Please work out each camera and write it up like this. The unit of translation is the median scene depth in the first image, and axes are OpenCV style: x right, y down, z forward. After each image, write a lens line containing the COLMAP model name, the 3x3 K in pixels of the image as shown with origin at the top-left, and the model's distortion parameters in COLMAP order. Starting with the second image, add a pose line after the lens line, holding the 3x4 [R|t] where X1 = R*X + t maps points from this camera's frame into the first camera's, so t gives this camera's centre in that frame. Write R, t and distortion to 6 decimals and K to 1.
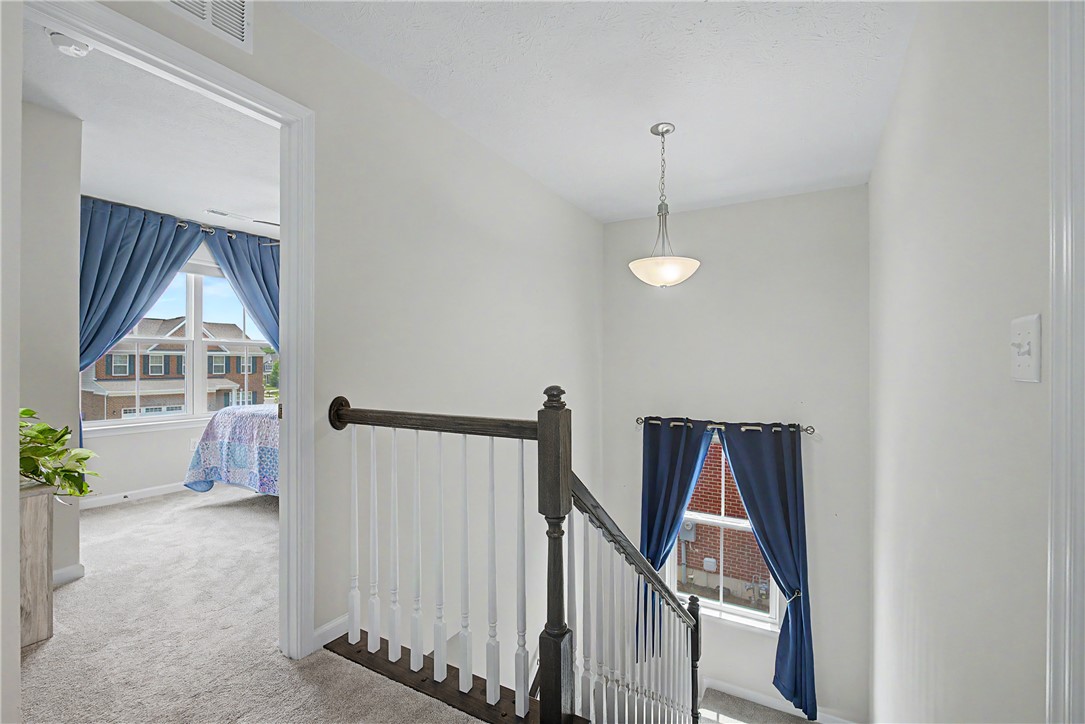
lens RADIAL K [[479.7, 0, 542.5], [0, 479.7, 362.0], [0, 0, 1]] dist [-0.009727, 0.000670]
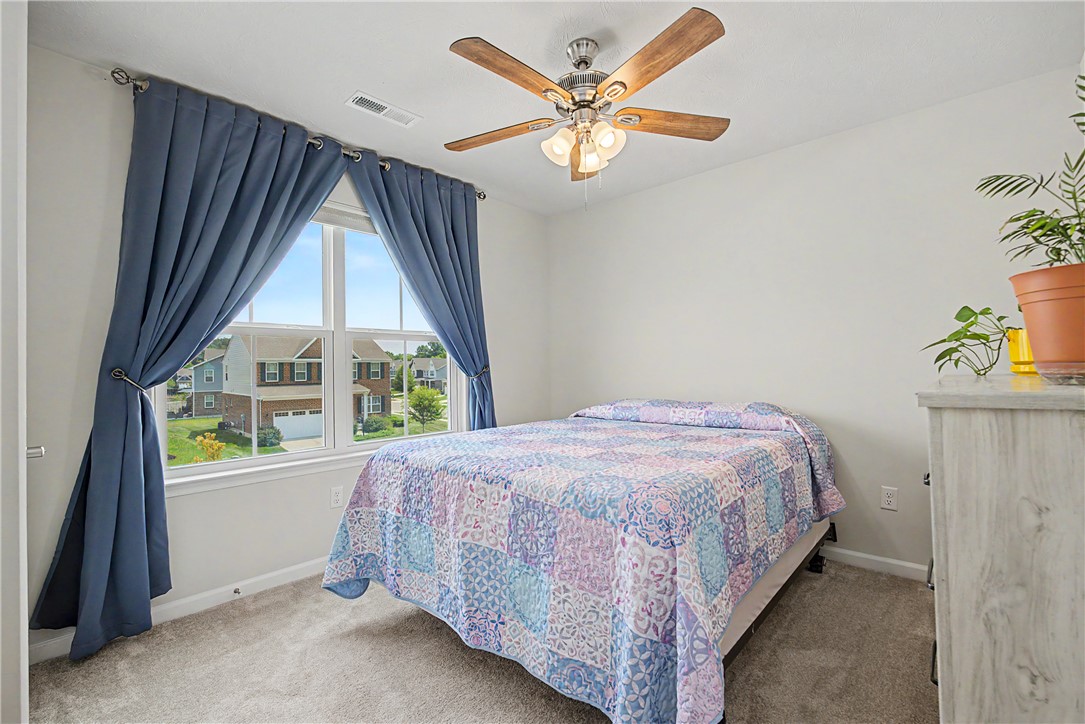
lens RADIAL K [[479.7, 0, 542.5], [0, 479.7, 362.0], [0, 0, 1]] dist [-0.009727, 0.000670]
pose [[0.976880, -0.016839, -0.213124, -0.352177], [0.015715, 0.999852, -0.006967, 0.004833], [0.213210, 0.003457, 0.977000, 0.474604]]
